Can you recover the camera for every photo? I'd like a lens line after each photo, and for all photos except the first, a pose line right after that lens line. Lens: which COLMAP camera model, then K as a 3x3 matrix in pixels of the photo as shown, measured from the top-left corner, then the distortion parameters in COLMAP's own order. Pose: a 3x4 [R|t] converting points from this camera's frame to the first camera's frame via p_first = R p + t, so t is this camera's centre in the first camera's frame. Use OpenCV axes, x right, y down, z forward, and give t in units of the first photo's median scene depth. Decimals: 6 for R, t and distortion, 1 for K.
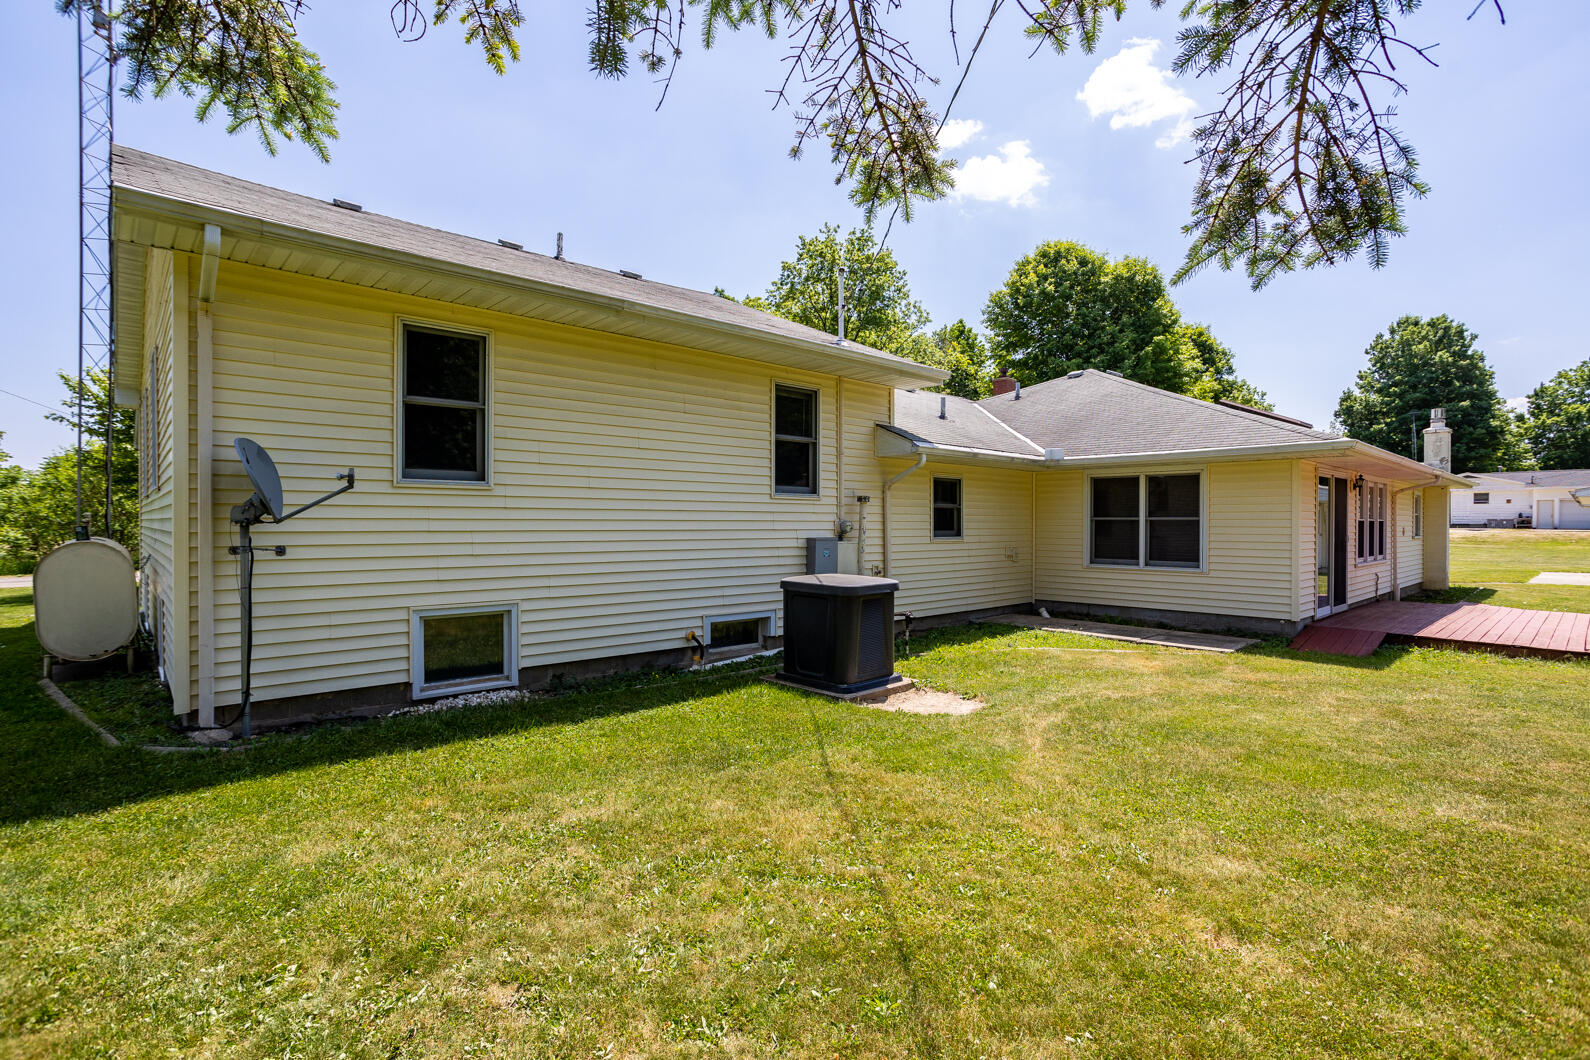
lens RADIAL K [[776.7, 0, 795.0], [0, 776.7, 530.0], [0, 0, 1]] dist [-0.049788, 0.029227]
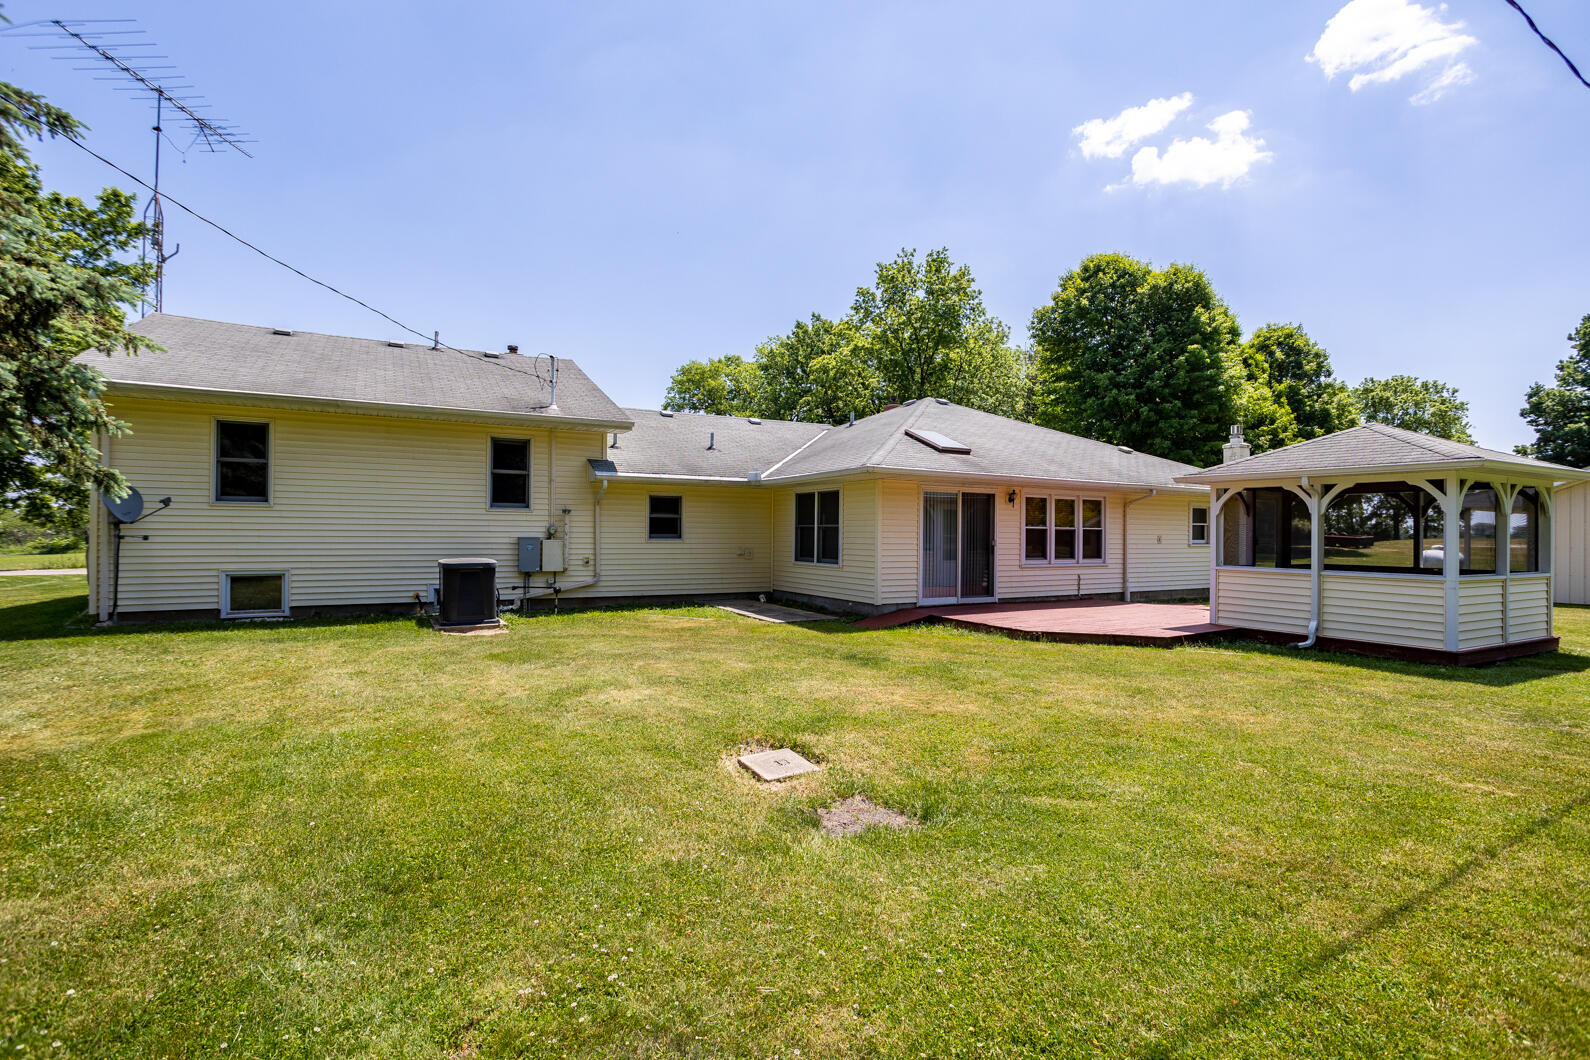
lens RADIAL K [[776.7, 0, 795.0], [0, 776.7, 530.0], [0, 0, 1]] dist [-0.049788, 0.029227]
pose [[0.972414, 0.005864, -0.233189, 0.846389], [-0.008839, 0.999892, -0.011717, 0.008706], [0.233096, 0.013455, 0.972361, -0.320300]]
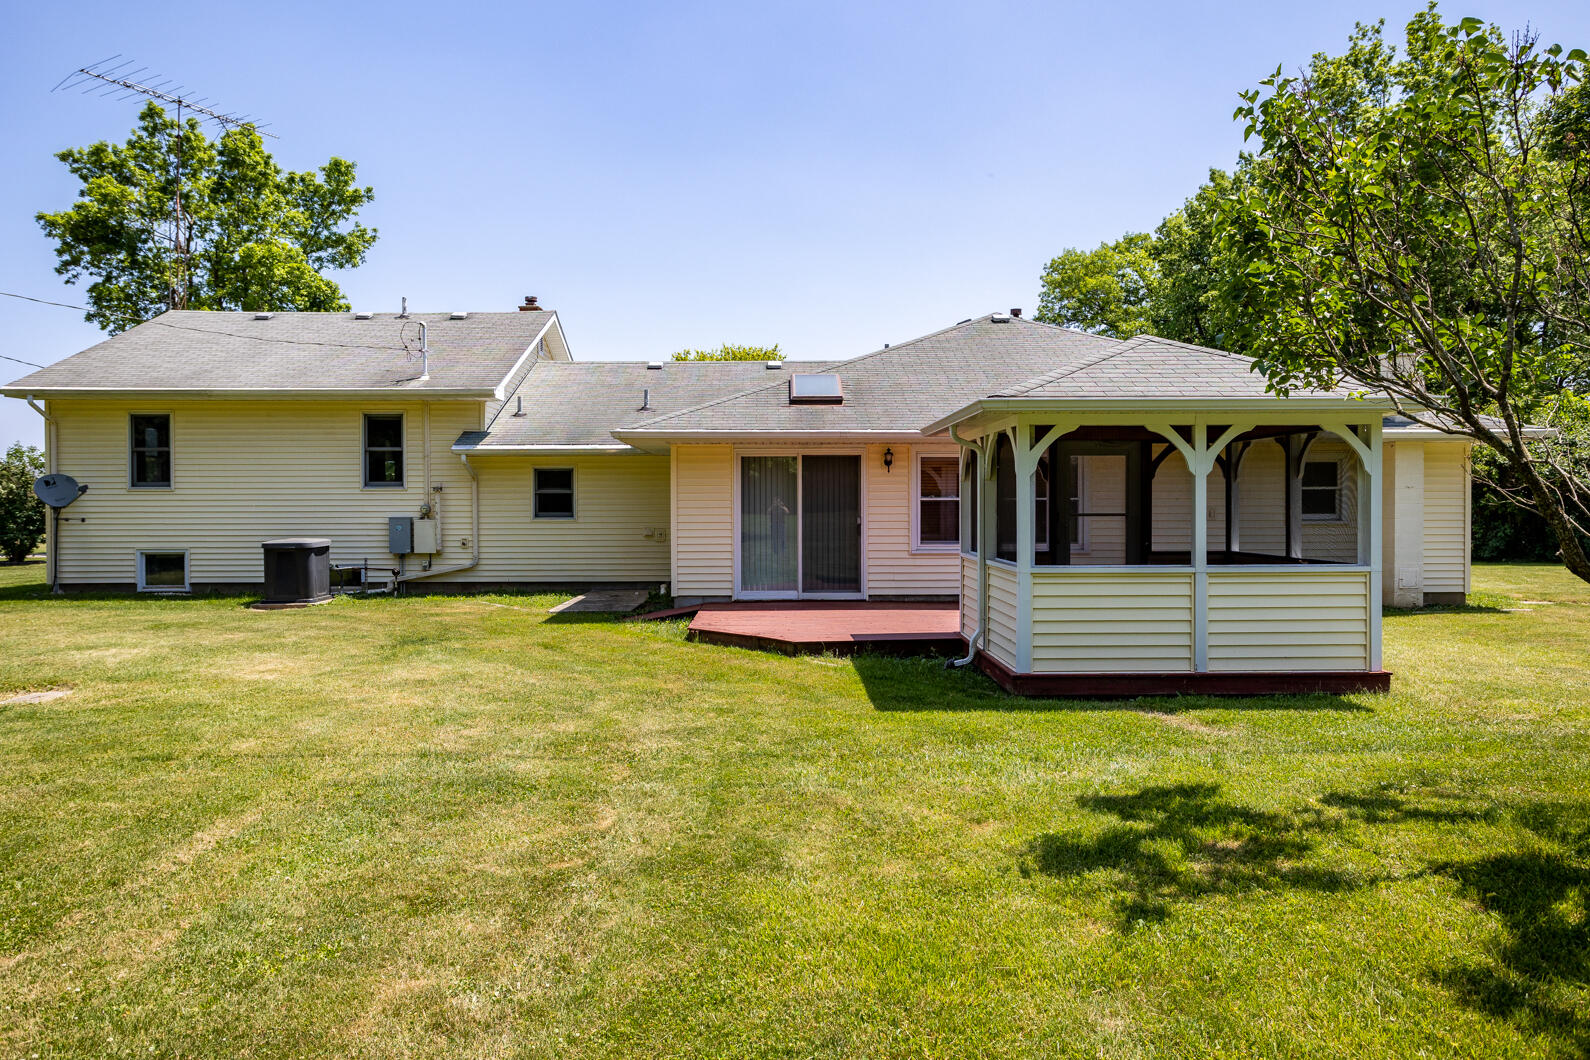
lens RADIAL K [[1140.9, 0, 751.9], [0, 1140.9, 528.9], [0, 0, 1]] dist [0.004601, 0.003672]
pose [[0.729894, 0.009897, -0.683488, 1.862670], [-0.001300, 0.999913, 0.013091, 0.003277], [0.683559, -0.008667, 0.729844, -0.089852]]
